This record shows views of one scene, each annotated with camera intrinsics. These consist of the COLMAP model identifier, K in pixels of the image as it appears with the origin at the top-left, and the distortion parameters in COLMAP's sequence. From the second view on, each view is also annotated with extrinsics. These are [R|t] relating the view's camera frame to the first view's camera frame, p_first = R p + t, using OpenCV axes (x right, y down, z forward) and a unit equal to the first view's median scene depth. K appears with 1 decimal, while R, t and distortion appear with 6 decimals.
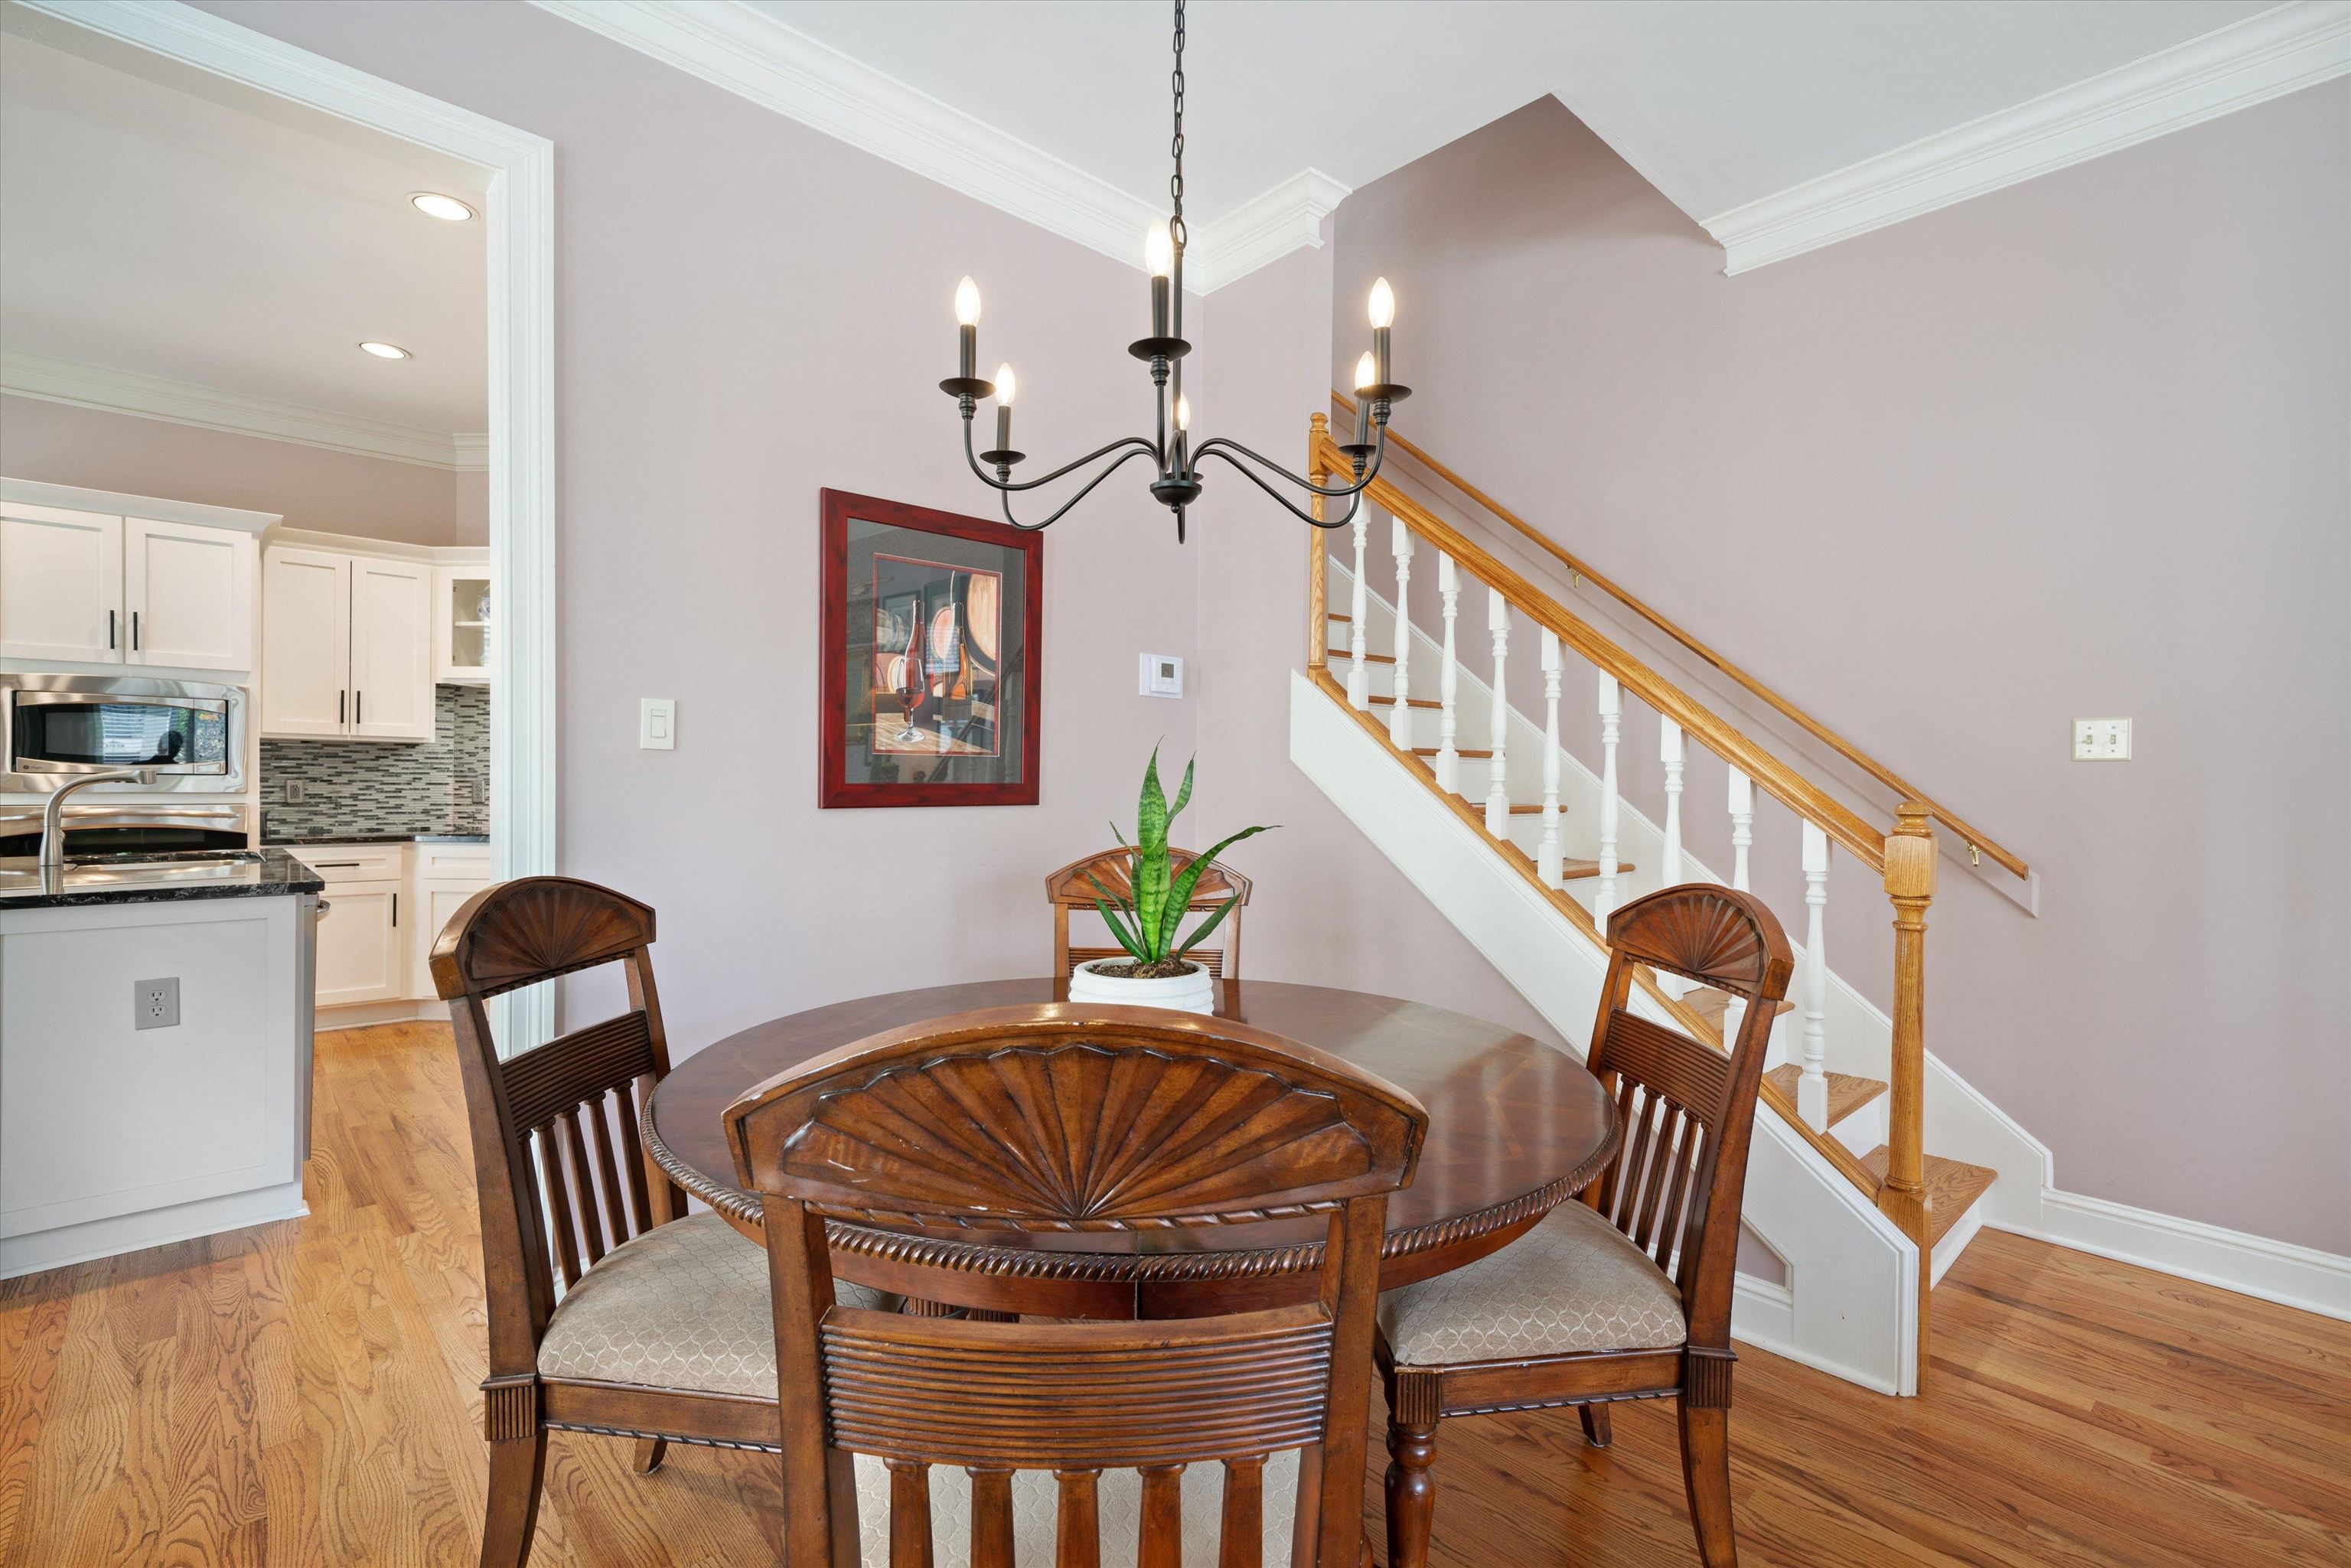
lens RADIAL K [[1063.7, 0, 1185.7], [0, 1063.7, 786.5], [0, 0, 1]] dist [0.002821, 0.000502]
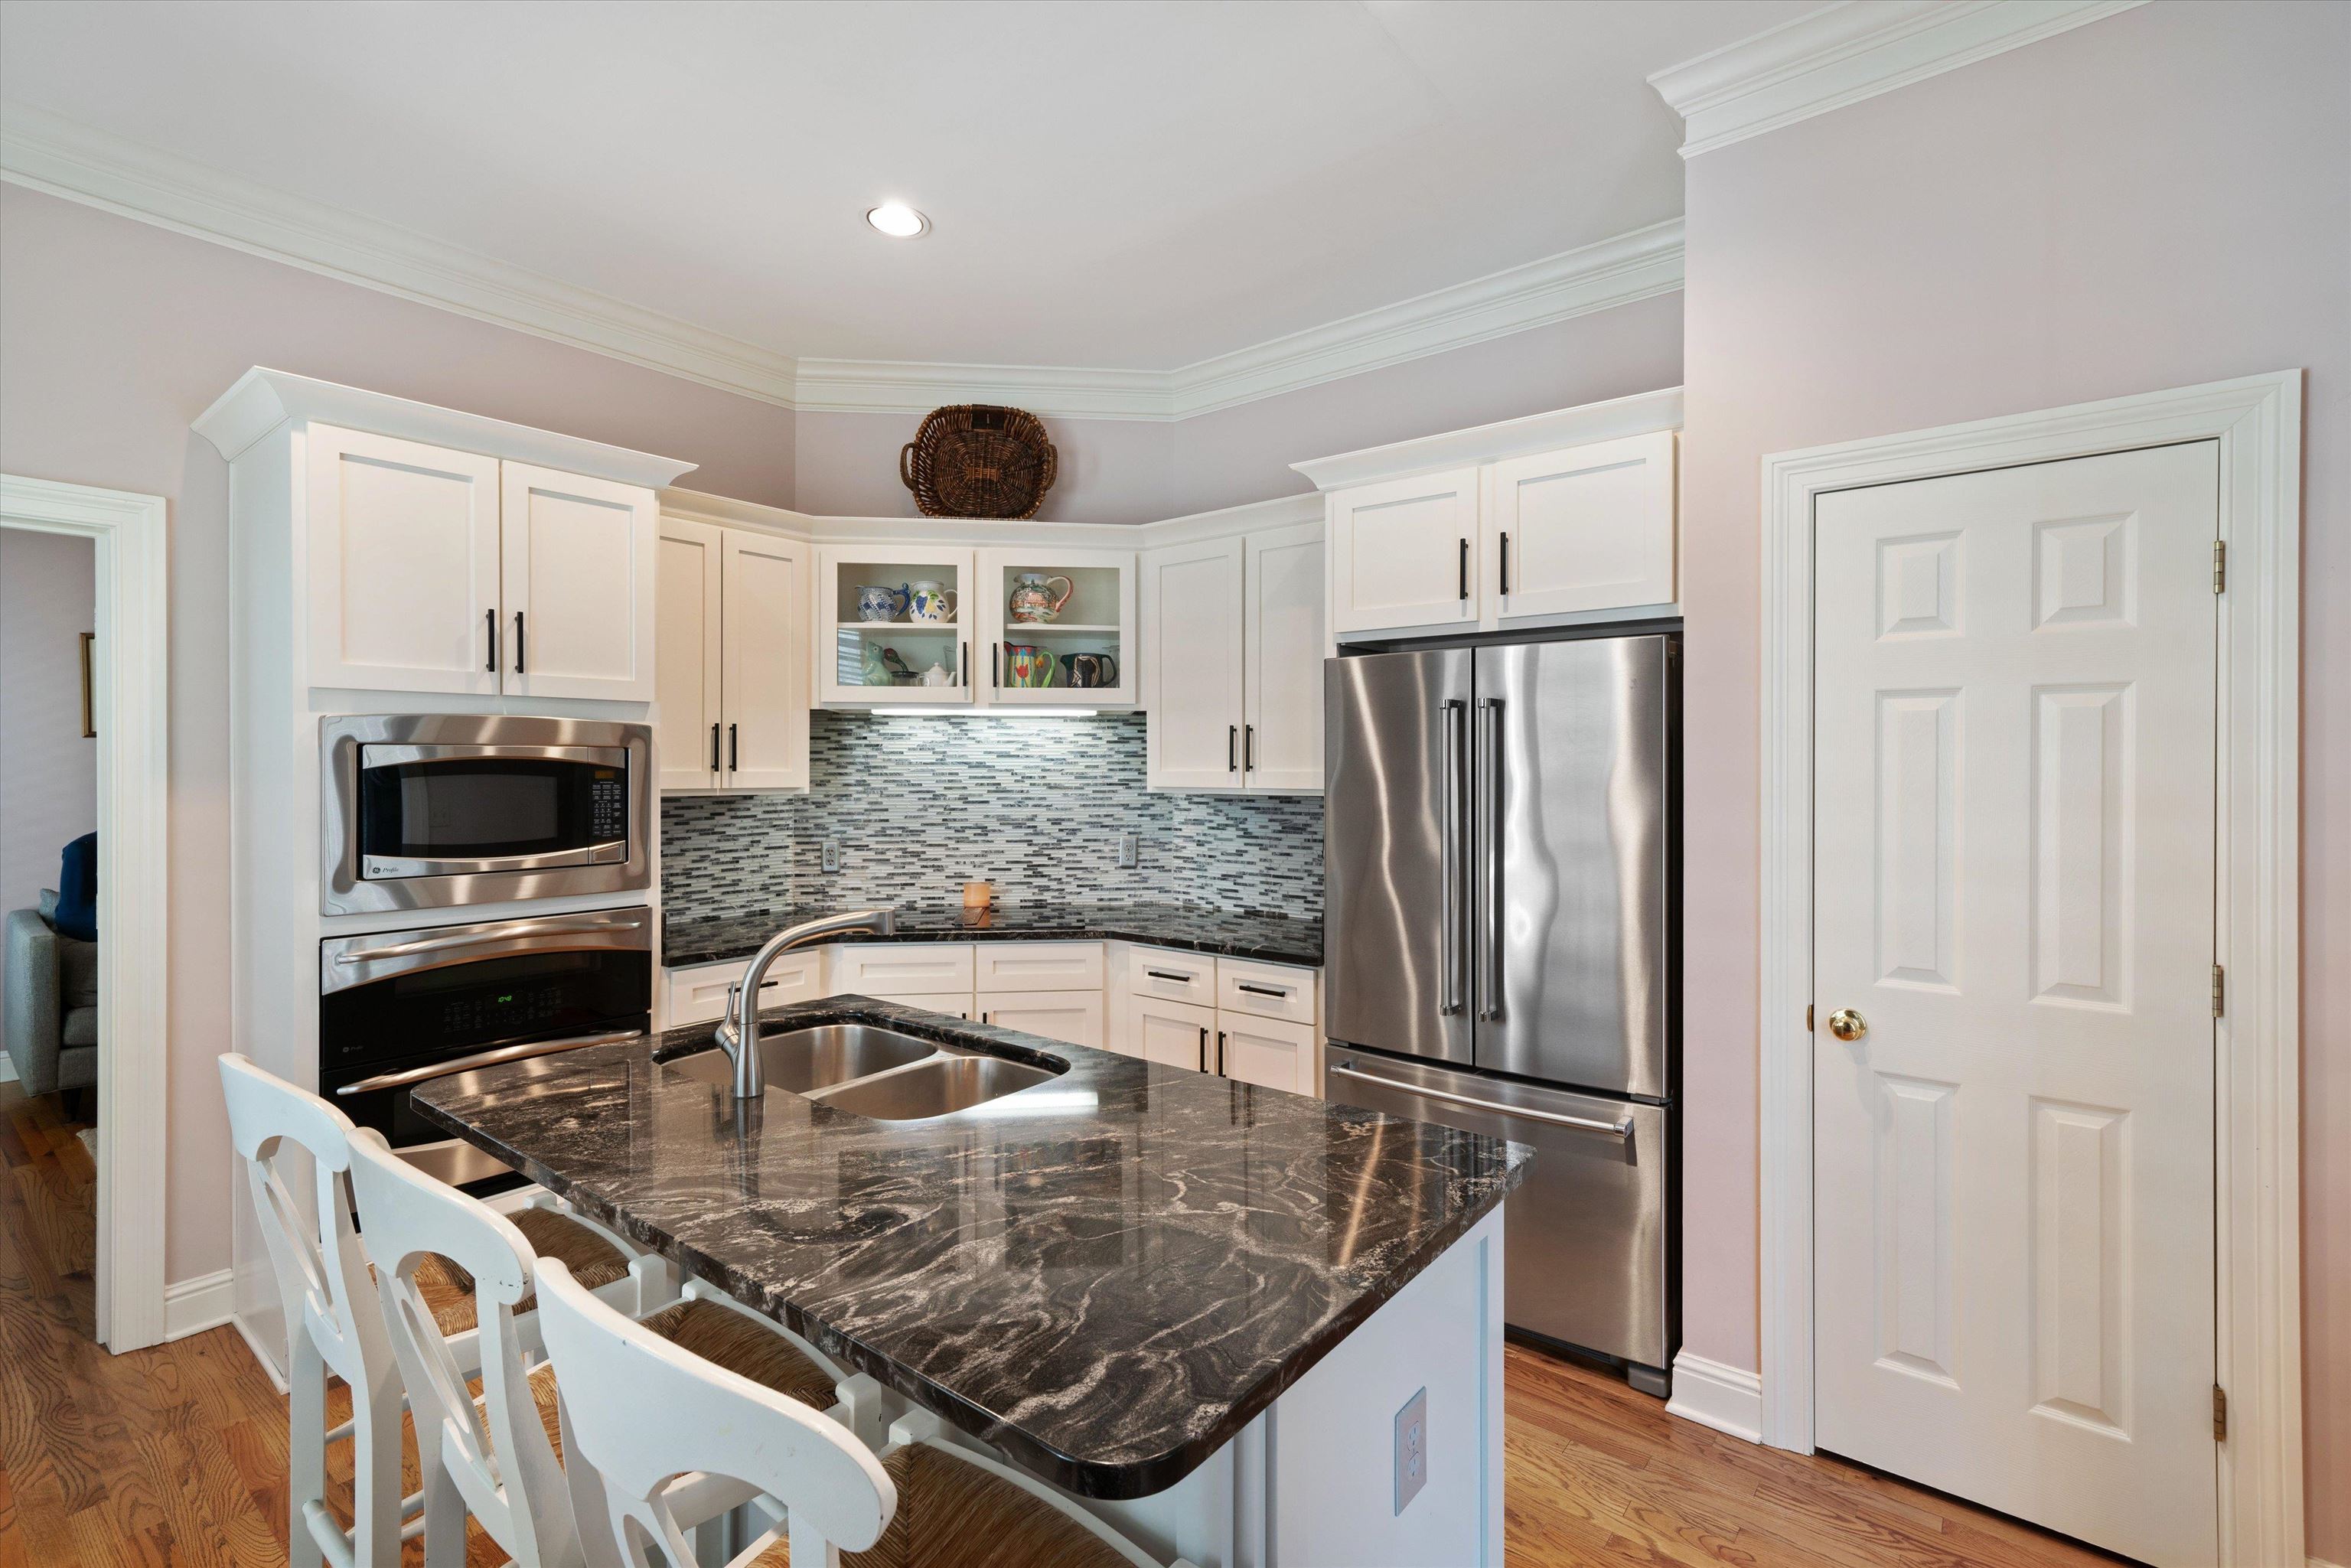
lens RADIAL K [[1063.7, 0, 1162.7], [0, 1063.7, 768.1], [0, 0, 1]] dist [0.002821, 0.000502]
pose [[0.989753, -0.012951, 0.142203, -0.566629], [0.013157, 0.999913, -0.000510, -0.053862], [-0.142184, 0.002375, 0.989837, 0.266130]]
